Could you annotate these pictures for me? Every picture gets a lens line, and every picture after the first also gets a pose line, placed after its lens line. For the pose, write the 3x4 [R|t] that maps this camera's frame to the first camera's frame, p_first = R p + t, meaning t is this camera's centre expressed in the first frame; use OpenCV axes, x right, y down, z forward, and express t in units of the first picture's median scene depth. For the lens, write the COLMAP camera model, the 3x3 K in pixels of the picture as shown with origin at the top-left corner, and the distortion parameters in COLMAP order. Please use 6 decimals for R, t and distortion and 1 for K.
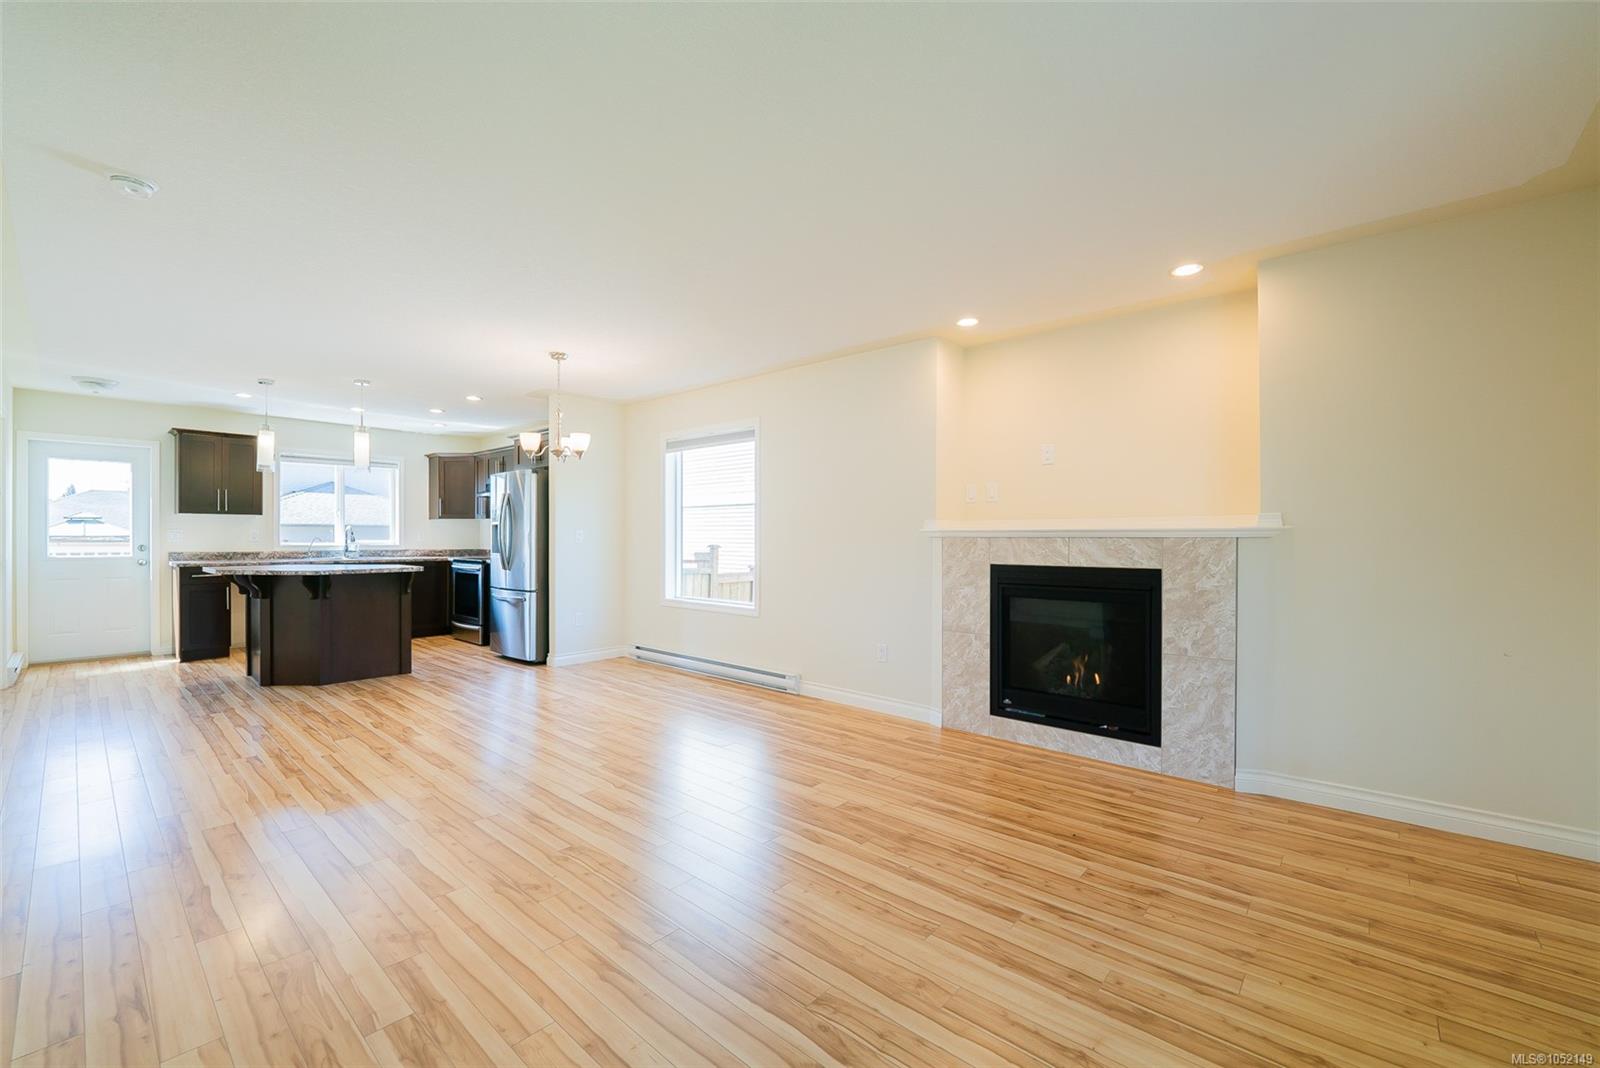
lens RADIAL K [[653.4, 0, 790.3], [0, 653.4, 536.2], [0, 0, 1]] dist [-0.009592, -0.000656]
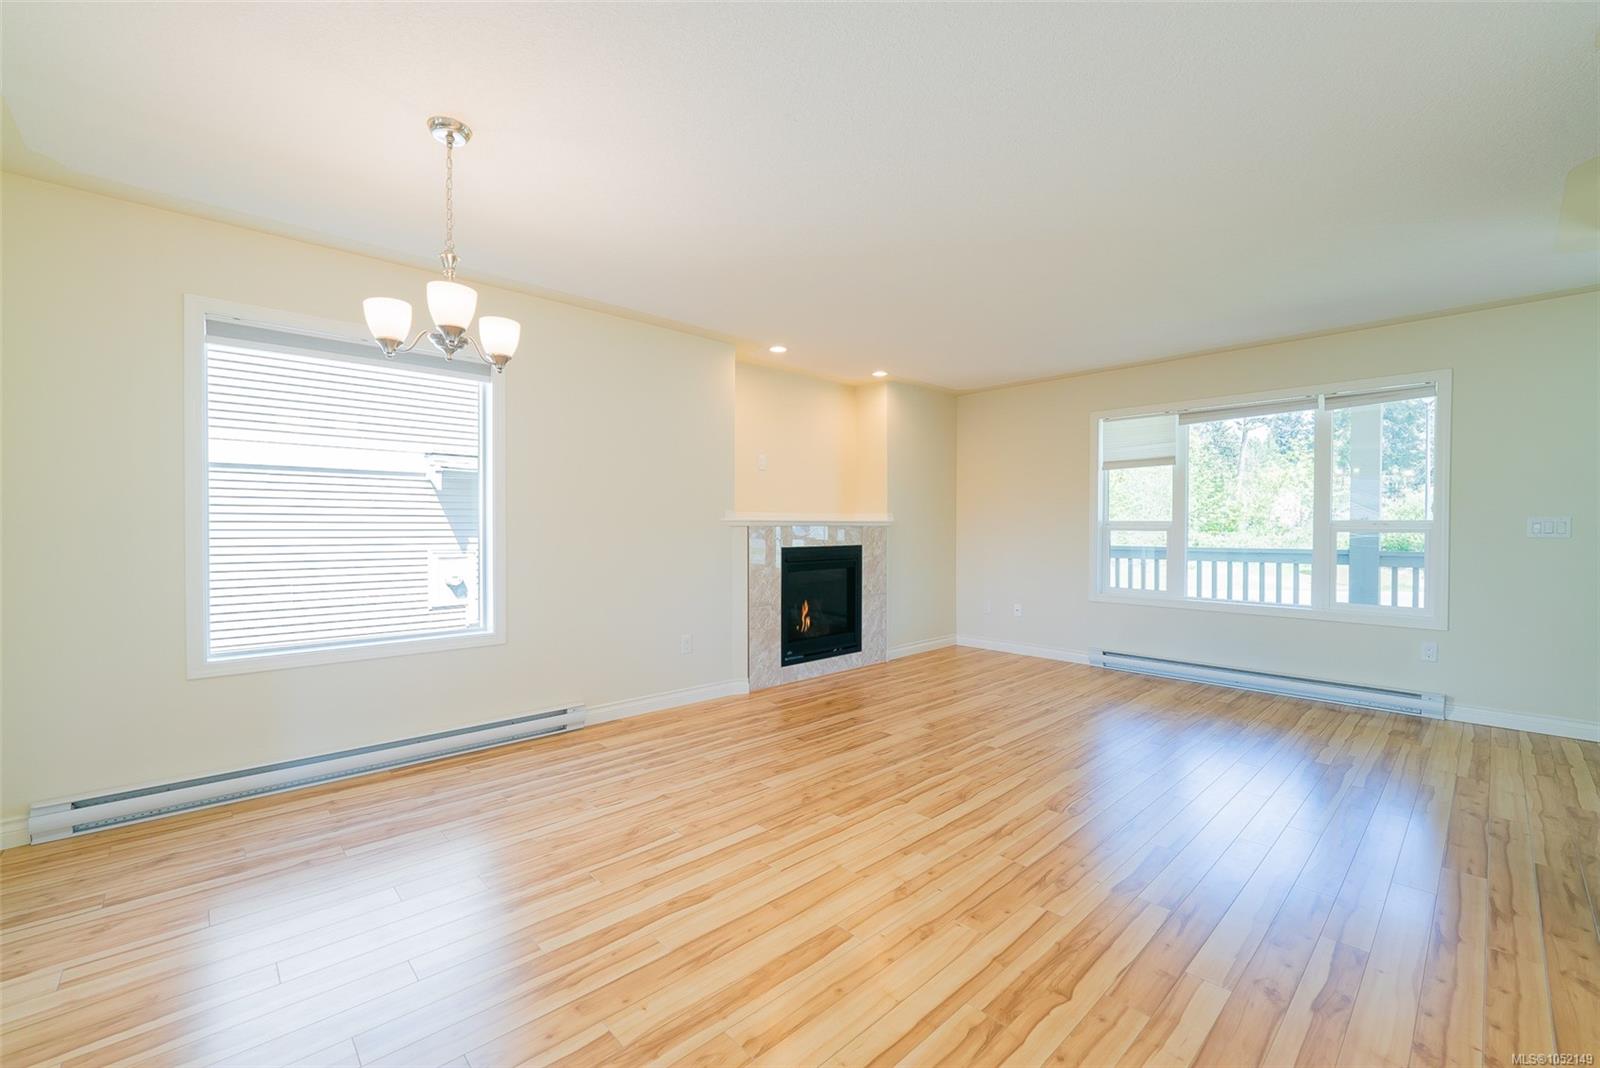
lens RADIAL K [[657.4, 0, 796.9], [0, 657.4, 530.6], [0, 0, 1]] dist [-0.008752, -0.000651]
pose [[0.089499, -0.009431, 0.995942, -0.892947], [-0.002146, 0.999951, 0.009662, -0.001897], [-0.995985, -0.003002, 0.089474, 0.805074]]
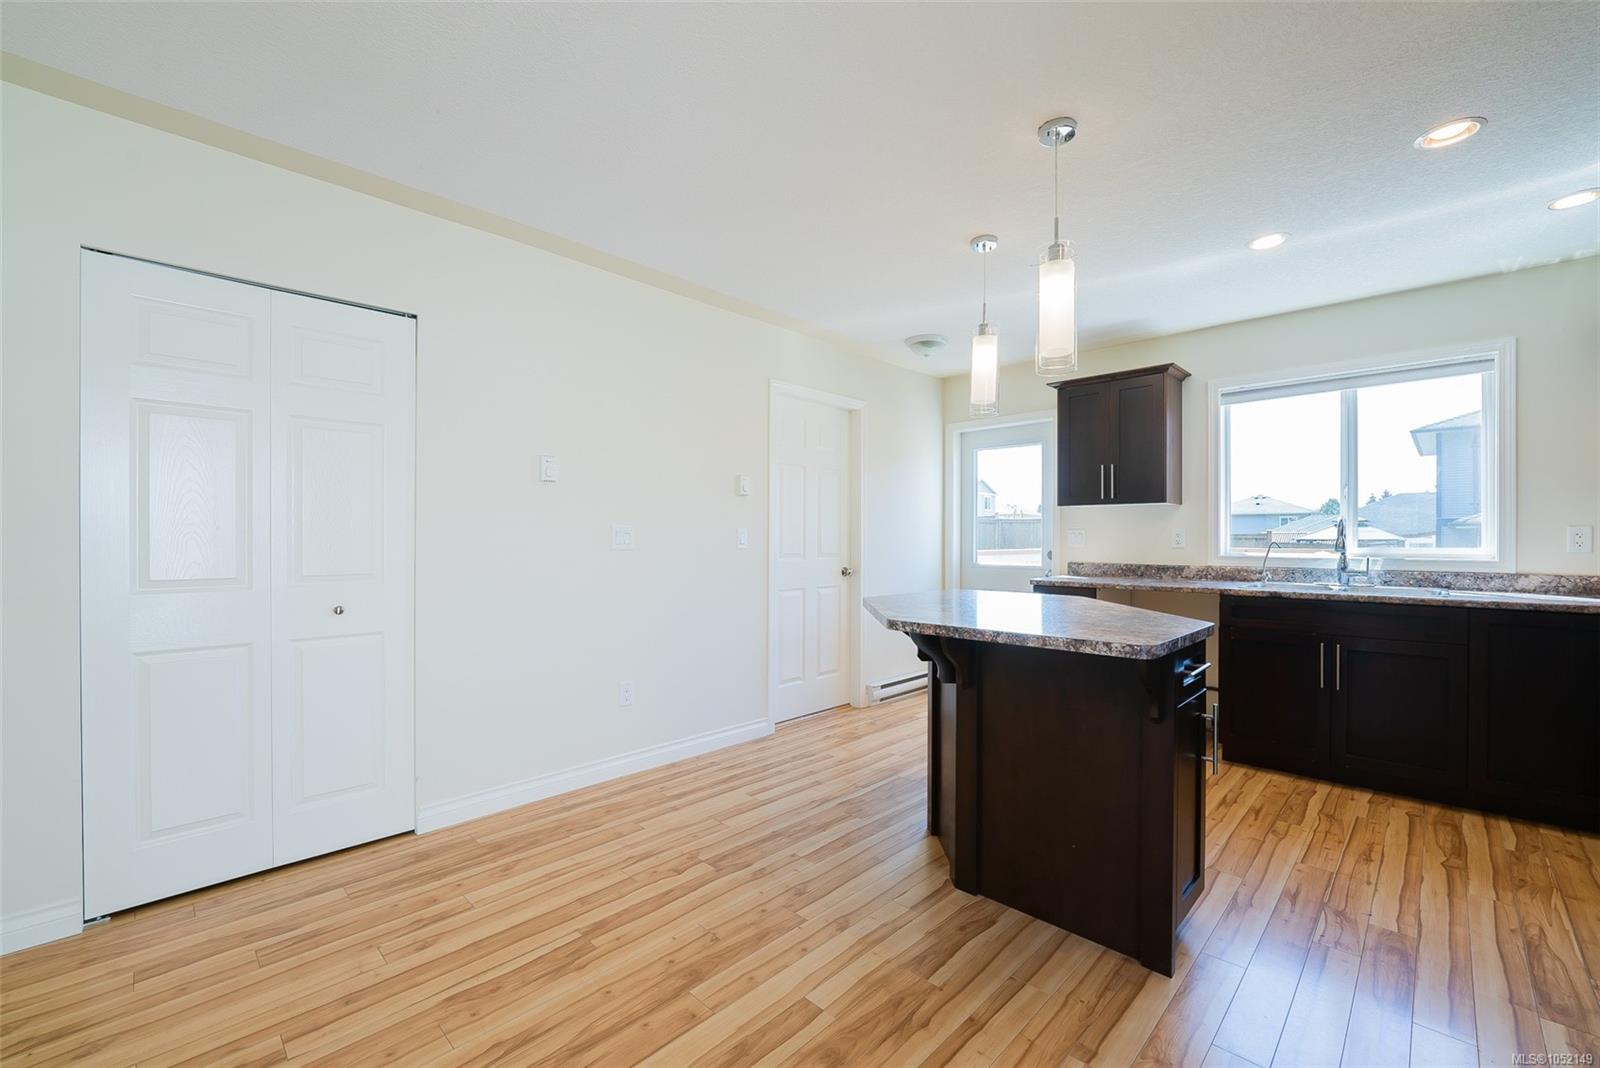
lens RADIAL K [[654.3, 0, 787.0], [0, 654.3, 541.6], [0, 0, 1]] dist [-0.012420, -0.000154]
pose [[-0.053038, 0.001992, -0.998591, -0.361578], [-0.000448, 0.999998, 0.002019, 0.002041], [0.998592, 0.000554, -0.053037, 1.142164]]
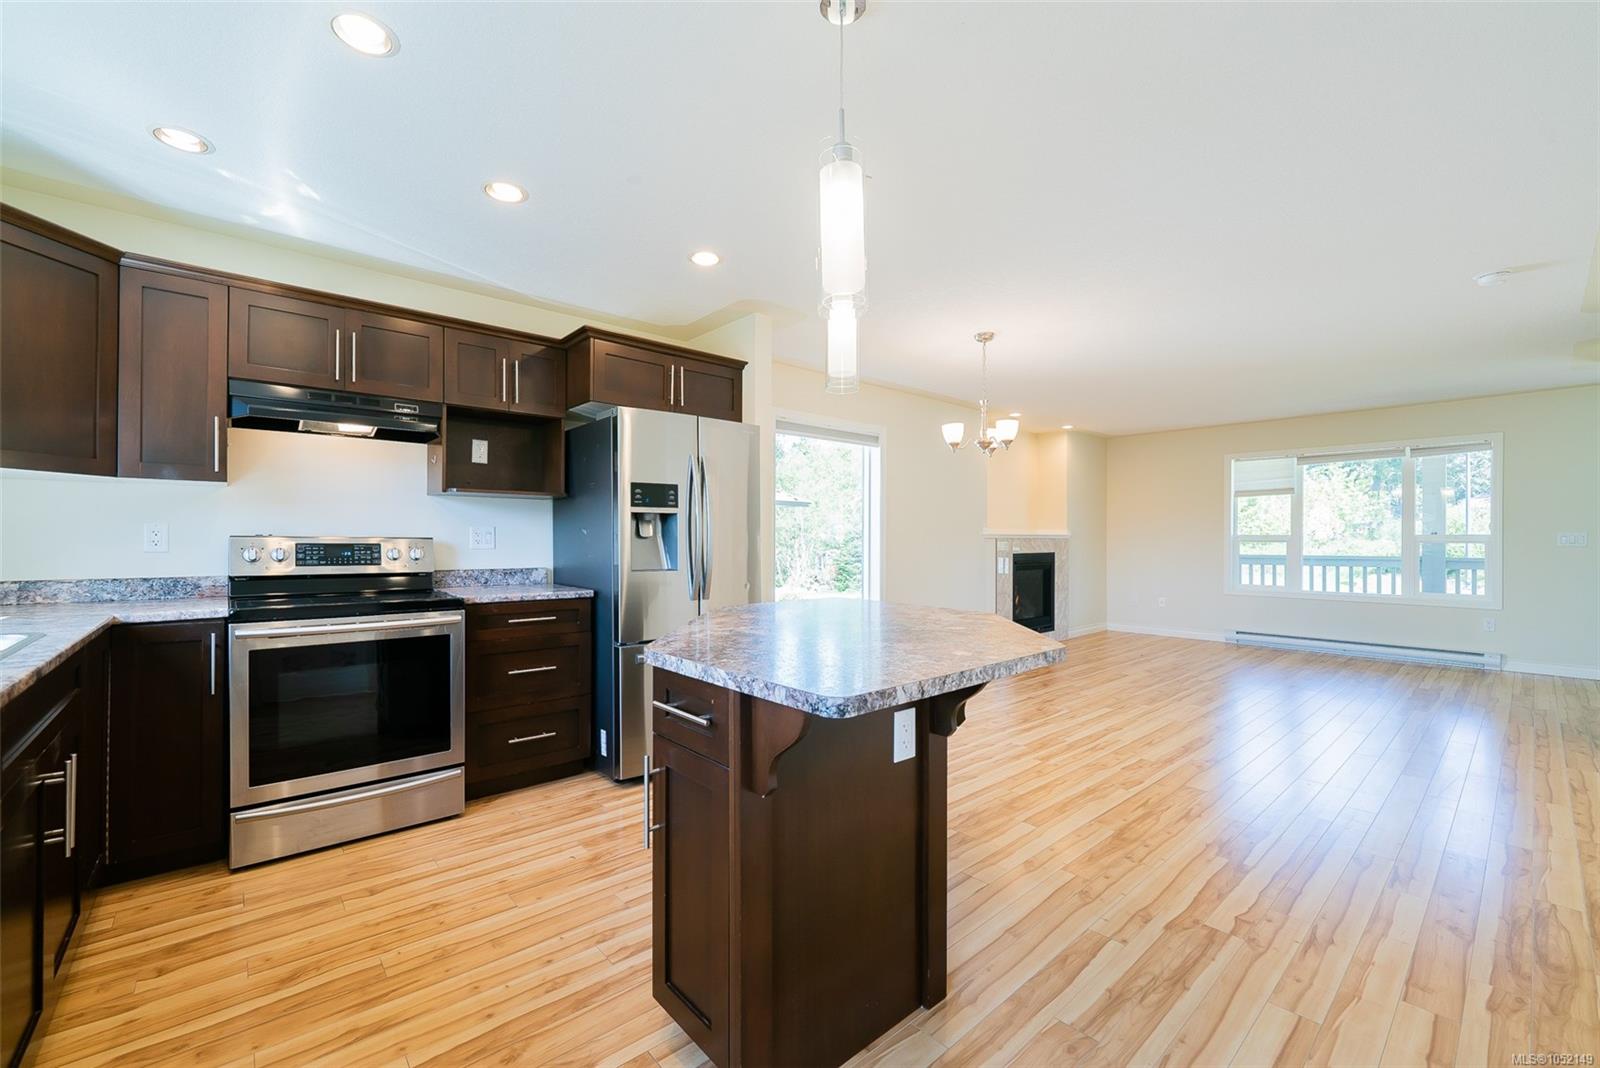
lens RADIAL K [[653.4, 0, 790.3], [0, 653.4, 536.2], [0, 0, 1]] dist [-0.009592, -0.000656]
pose [[0.125430, 0.002330, 0.992100, -1.437527], [-0.003108, 0.999993, -0.001955, 0.000396], [-0.992098, -0.002838, 0.125437, 1.294760]]
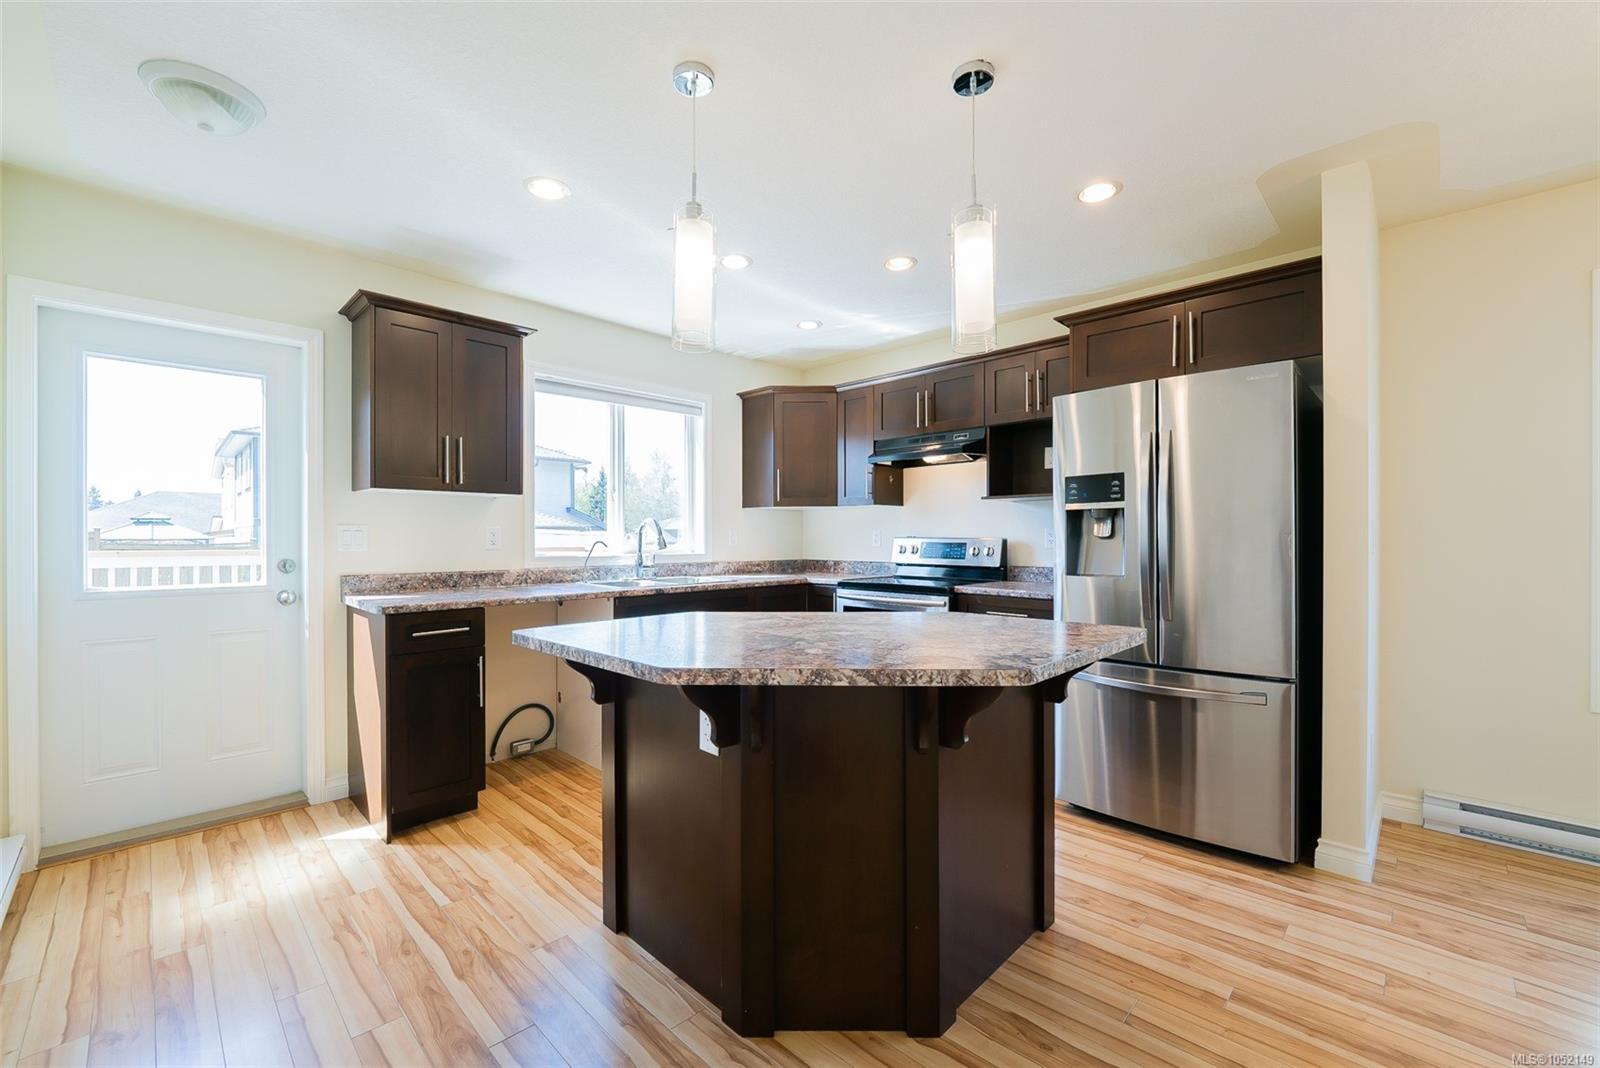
lens RADIAL K [[661.8, 0, 793.0], [0, 661.8, 536.5], [0, 0, 1]] dist [-0.007445, -0.000415]
pose [[0.998433, -0.004351, -0.055798, -0.965659], [0.004374, 0.999990, 0.000305, -0.001642], [0.055796, -0.000549, 0.998442, 0.866358]]
